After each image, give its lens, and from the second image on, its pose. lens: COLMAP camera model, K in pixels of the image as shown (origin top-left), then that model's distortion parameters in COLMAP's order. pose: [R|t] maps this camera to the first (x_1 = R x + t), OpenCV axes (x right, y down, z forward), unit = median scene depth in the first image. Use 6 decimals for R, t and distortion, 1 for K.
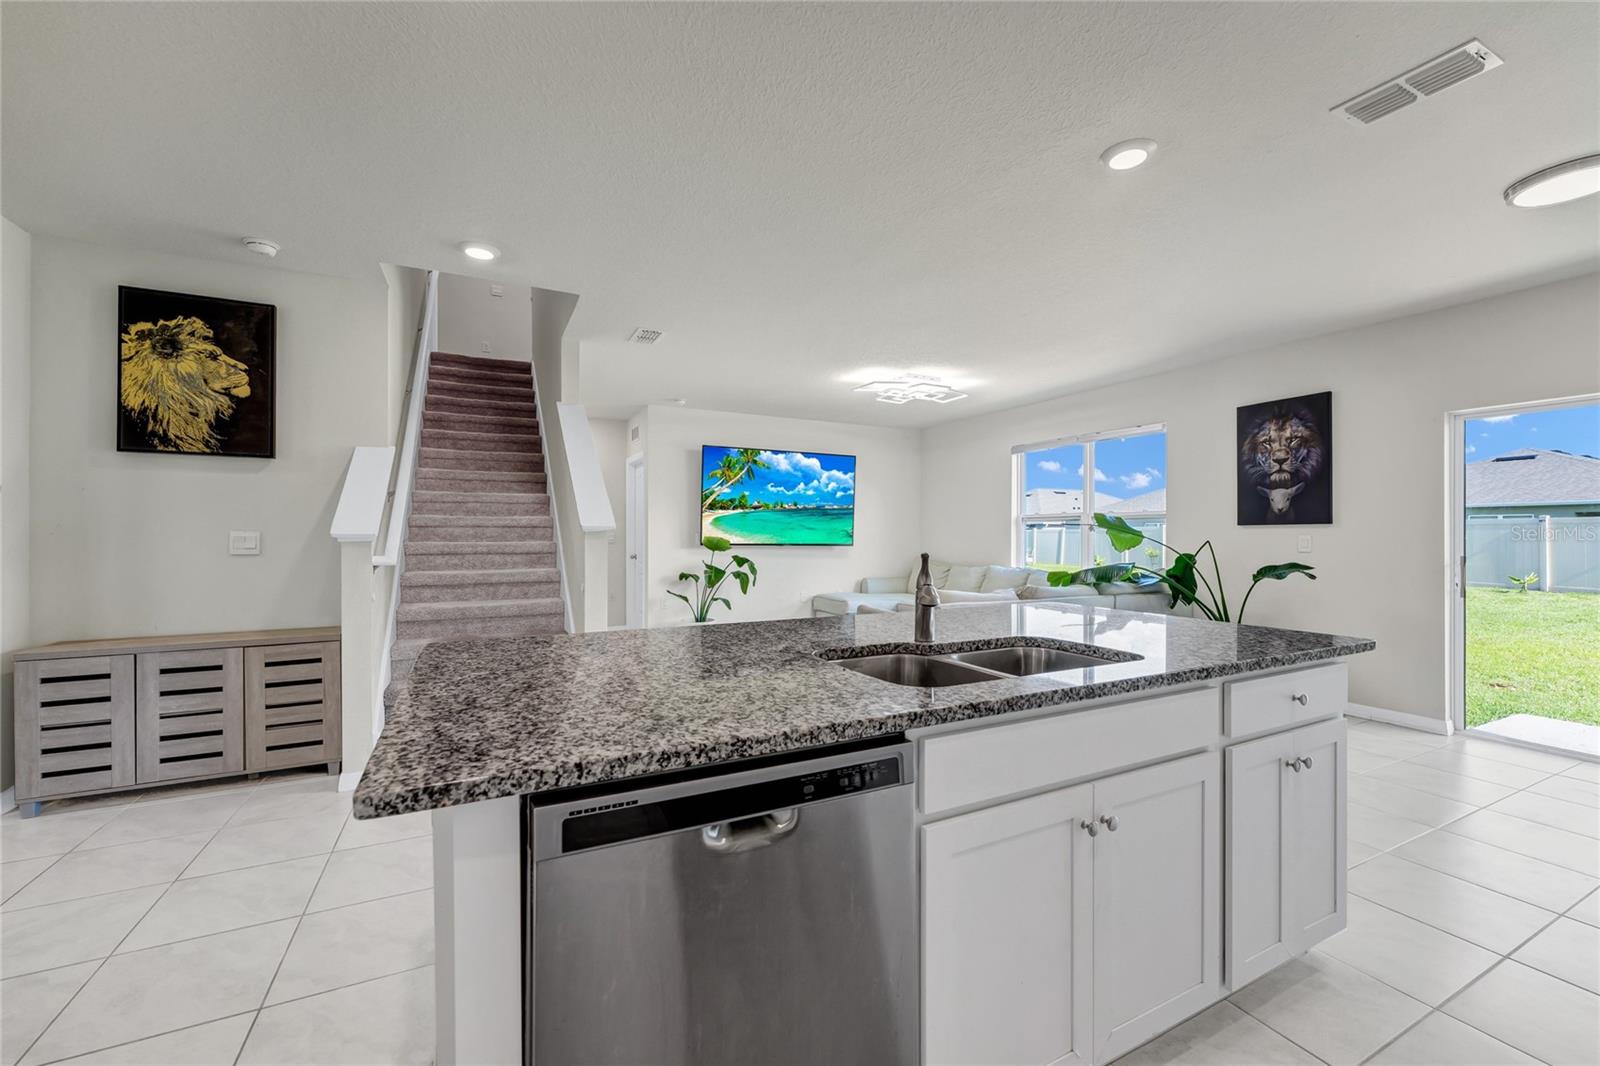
lens RADIAL K [[651.5, 0, 797.4], [0, 651.5, 536.3], [0, 0, 1]] dist [-0.002028, -0.000222]
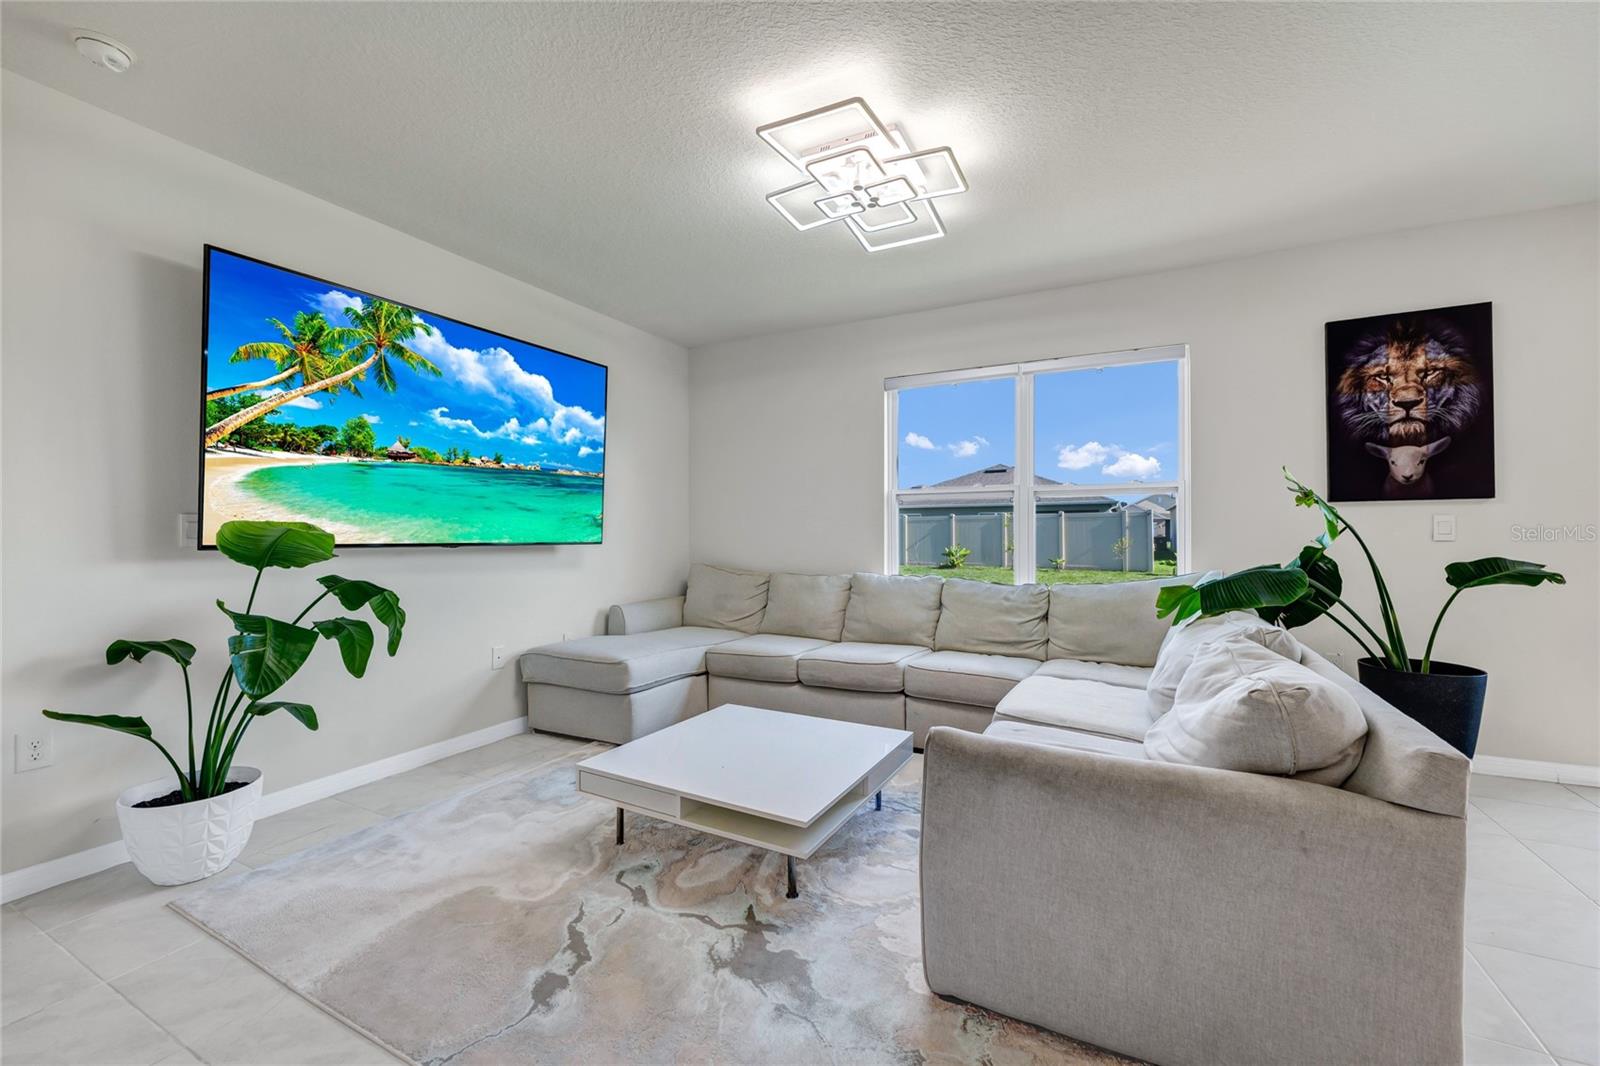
lens RADIAL K [[651.5, 0, 804.4], [0, 651.5, 533.5], [0, 0, 1]] dist [-0.002028, -0.000222]
pose [[0.802036, -0.008323, 0.597217, -0.148121], [0.007294, 0.999965, 0.004140, 0.008844], [-0.597231, 0.001036, 0.802069, 0.829203]]
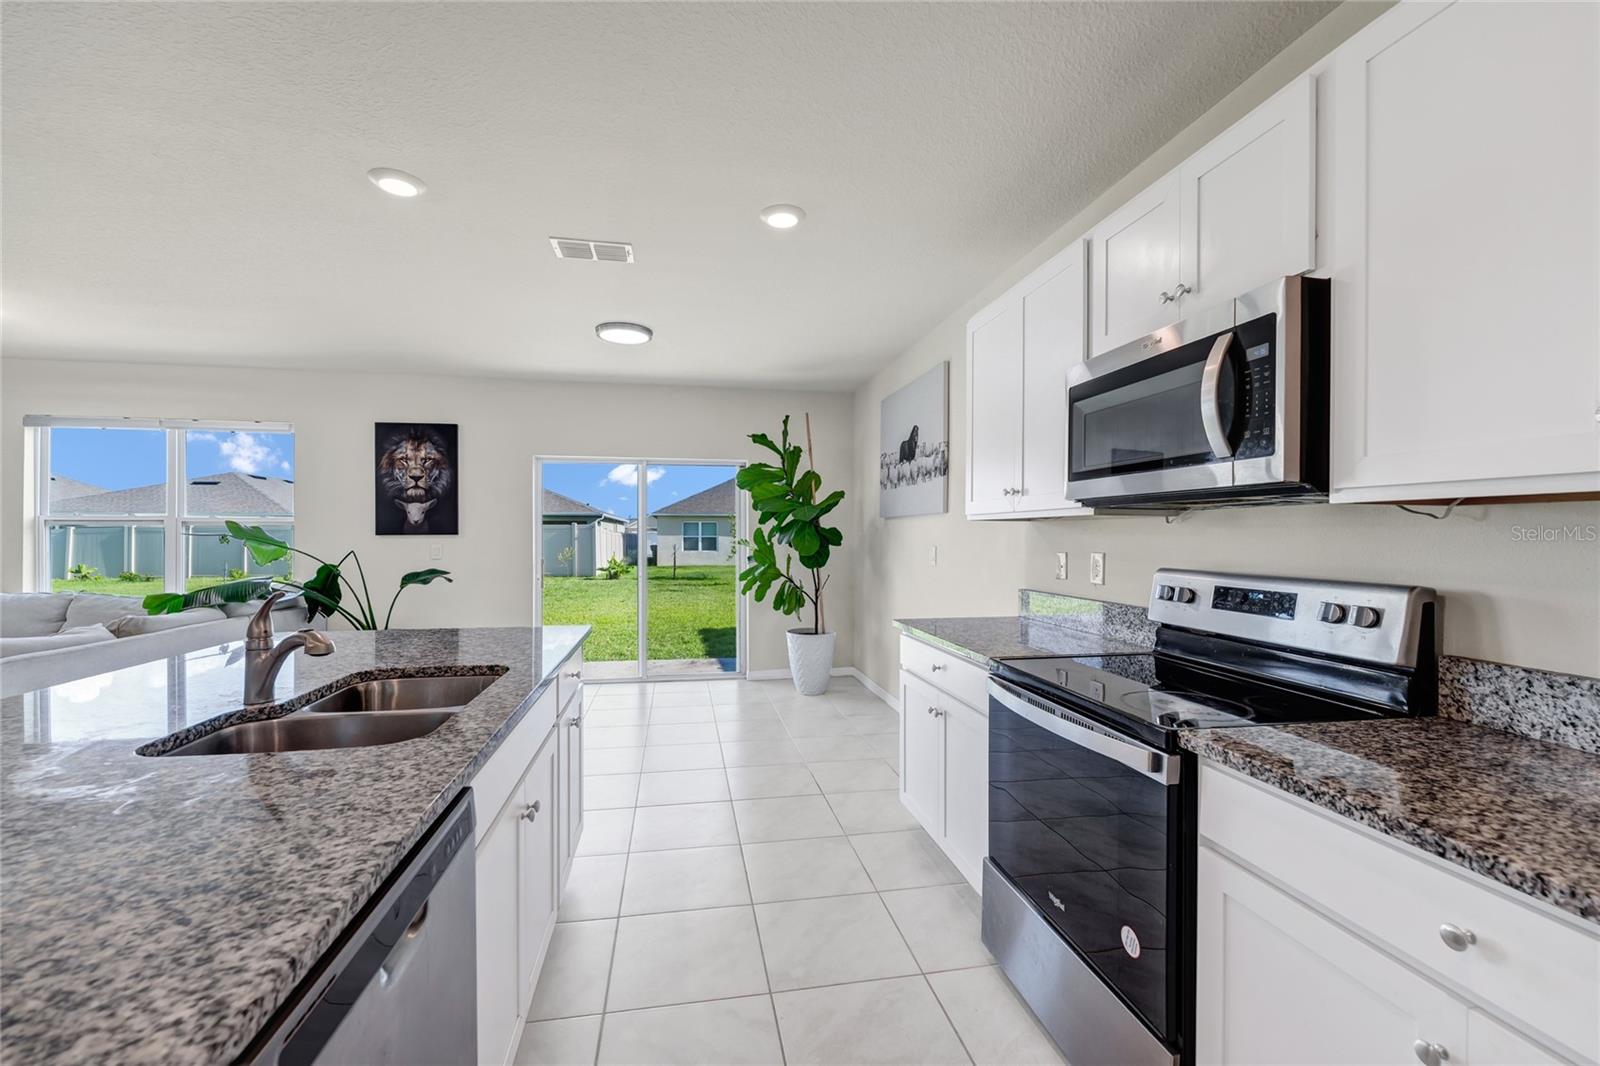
lens RADIAL K [[651.5, 0, 804.2], [0, 651.5, 535.2], [0, 0, 1]] dist [-0.002028, -0.000222]
pose [[0.276816, 0.000114, 0.960923, -0.144578], [0.001952, 0.999998, -0.000681, -0.015684], [-0.960921, 0.002064, 0.276815, 0.052034]]
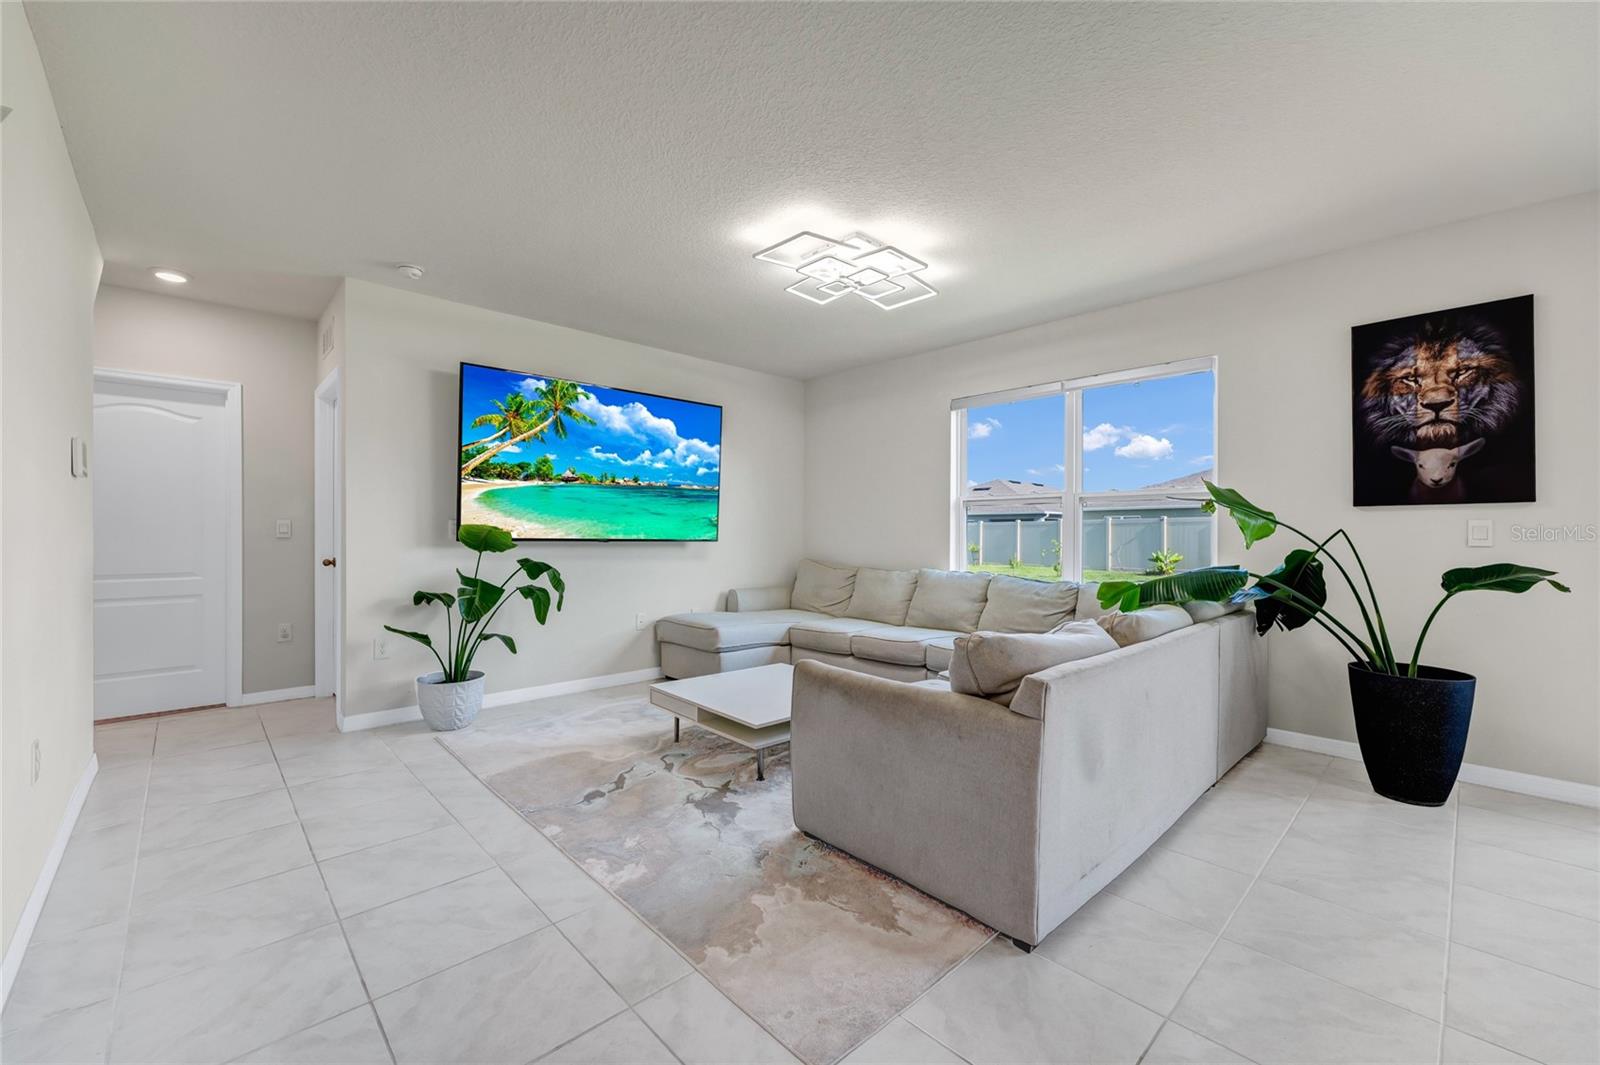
lens RADIAL K [[651.3, 0, 802.6], [0, 651.3, 533.7], [0, 0, 1]] dist [-0.001389, -0.000044]
pose [[0.952876, 0.000305, 0.303359, -0.054054], [-0.000348, 1.000000, 0.000088, 0.011296], [-0.303359, -0.000189, 0.952876, 0.571097]]
